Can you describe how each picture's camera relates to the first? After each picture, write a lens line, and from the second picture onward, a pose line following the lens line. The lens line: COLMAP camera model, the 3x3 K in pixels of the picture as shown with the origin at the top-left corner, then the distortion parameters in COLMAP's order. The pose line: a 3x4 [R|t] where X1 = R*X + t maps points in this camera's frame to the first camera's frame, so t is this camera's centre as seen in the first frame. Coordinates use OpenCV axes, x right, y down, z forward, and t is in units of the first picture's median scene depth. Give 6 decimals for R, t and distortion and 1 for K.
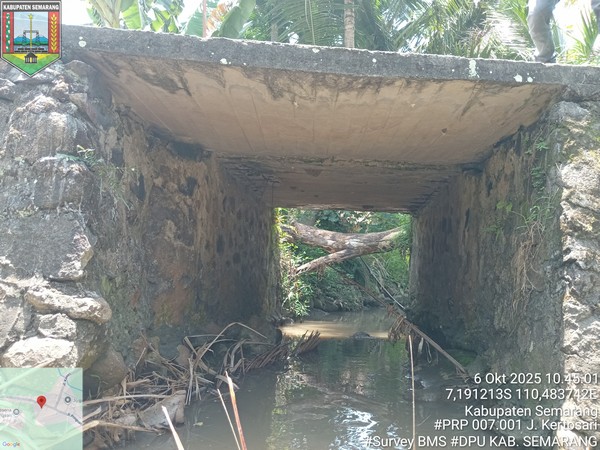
lens RADIAL K [[456.3, 0, 300.0], [0, 456.3, 225.0], [0, 0, 1]] dist [0.059518, -0.105525]
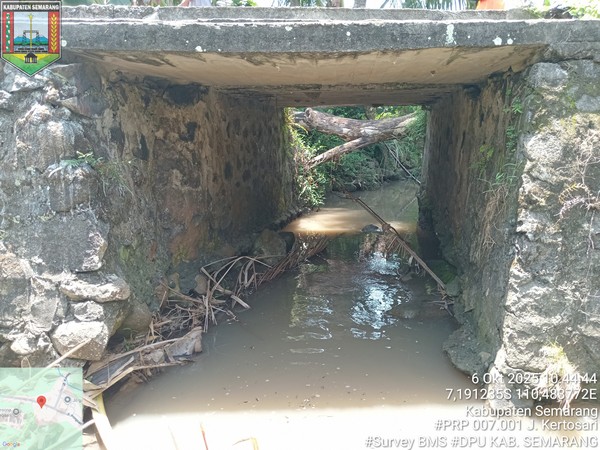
lens RADIAL K [[456.3, 0, 300.0], [0, 456.3, 225.0], [0, 0, 1]] dist [0.059518, -0.105525]
pose [[0.997008, -0.027473, -0.072255, 0.119259], [0.048509, 0.950118, 0.308095, -0.279886], [0.060187, -0.310678, 0.948608, -0.080614]]
